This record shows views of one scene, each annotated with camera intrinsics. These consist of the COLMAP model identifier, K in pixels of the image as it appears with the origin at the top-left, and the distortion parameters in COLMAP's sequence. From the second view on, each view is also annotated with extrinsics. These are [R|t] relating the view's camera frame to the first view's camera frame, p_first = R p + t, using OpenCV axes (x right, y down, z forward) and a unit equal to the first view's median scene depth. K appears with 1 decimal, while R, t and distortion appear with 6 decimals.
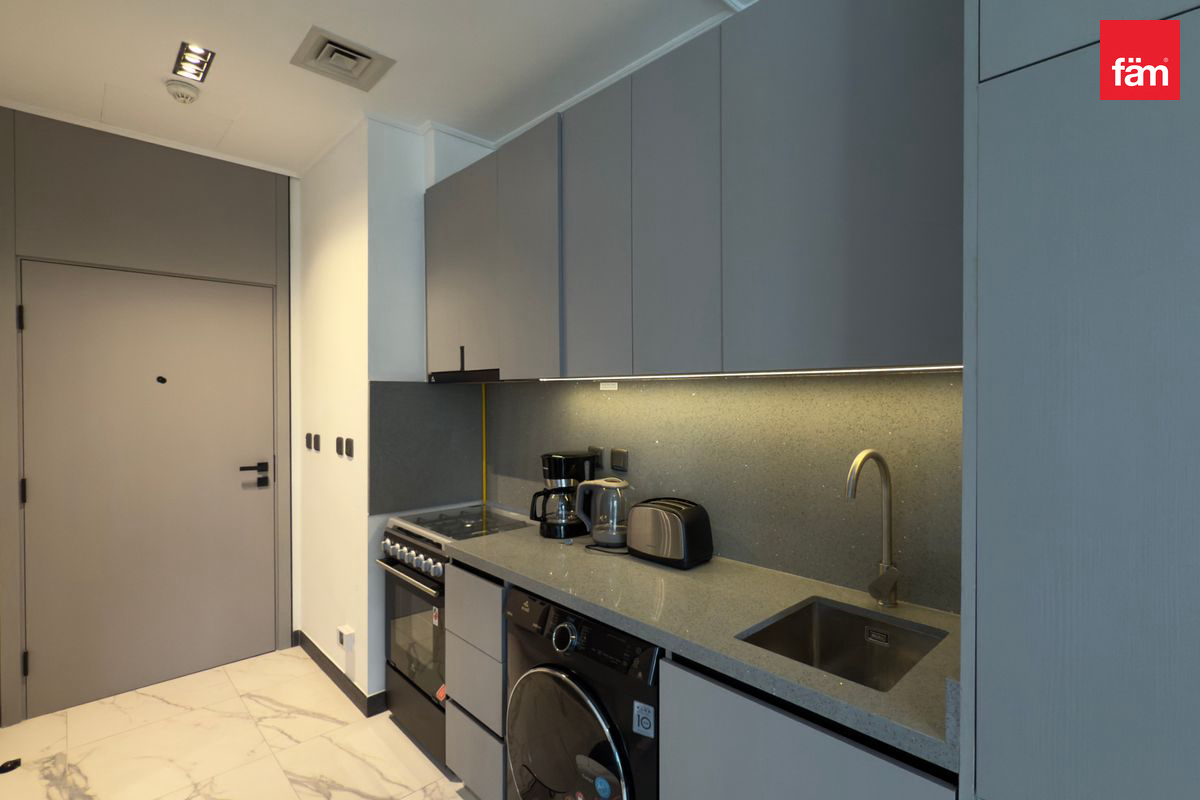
lens RADIAL K [[562.9, 0, 605.6], [0, 562.9, 399.8], [0, 0, 1]] dist [-0.003683, -0.000154]
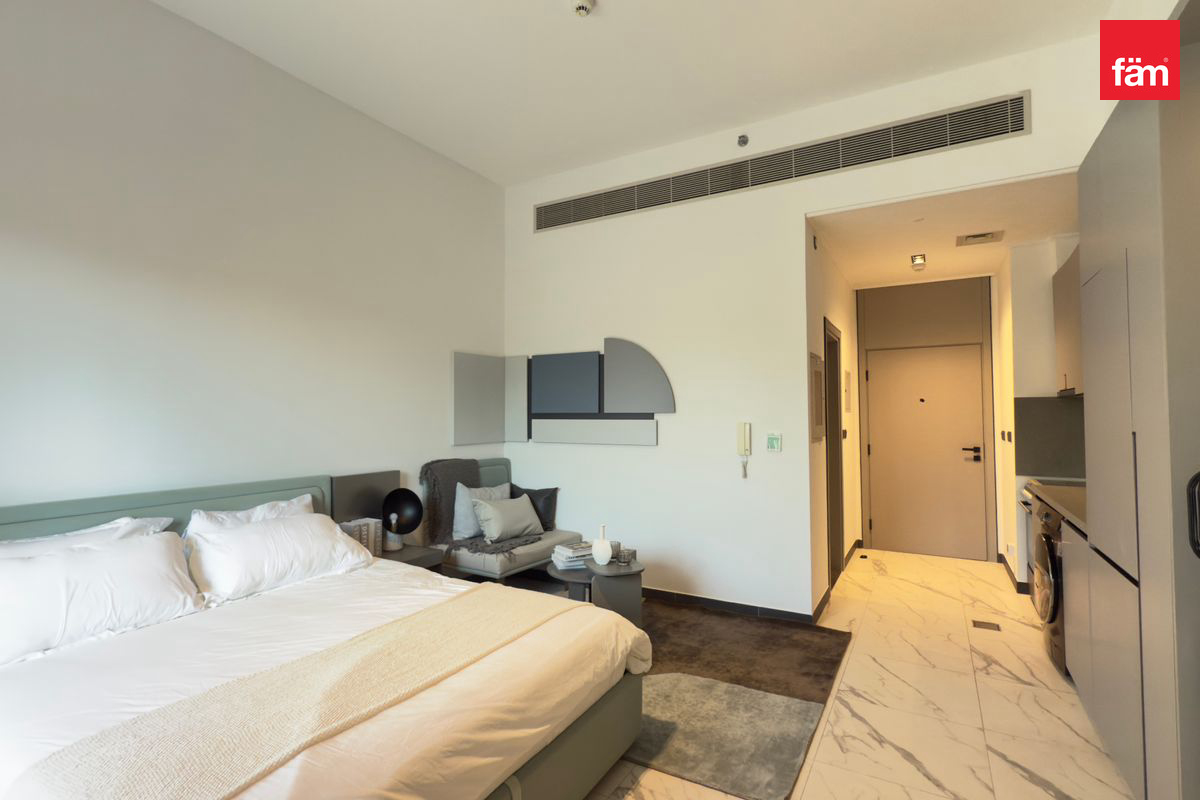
lens RADIAL K [[562.9, 0, 604.4], [0, 562.9, 395.9], [0, 0, 1]] dist [-0.003683, -0.000154]
pose [[0.272659, -0.034611, -0.961488, 0.856471], [-0.005433, 0.999281, -0.037512, 0.031481], [0.962096, 0.015452, 0.272275, -0.653540]]
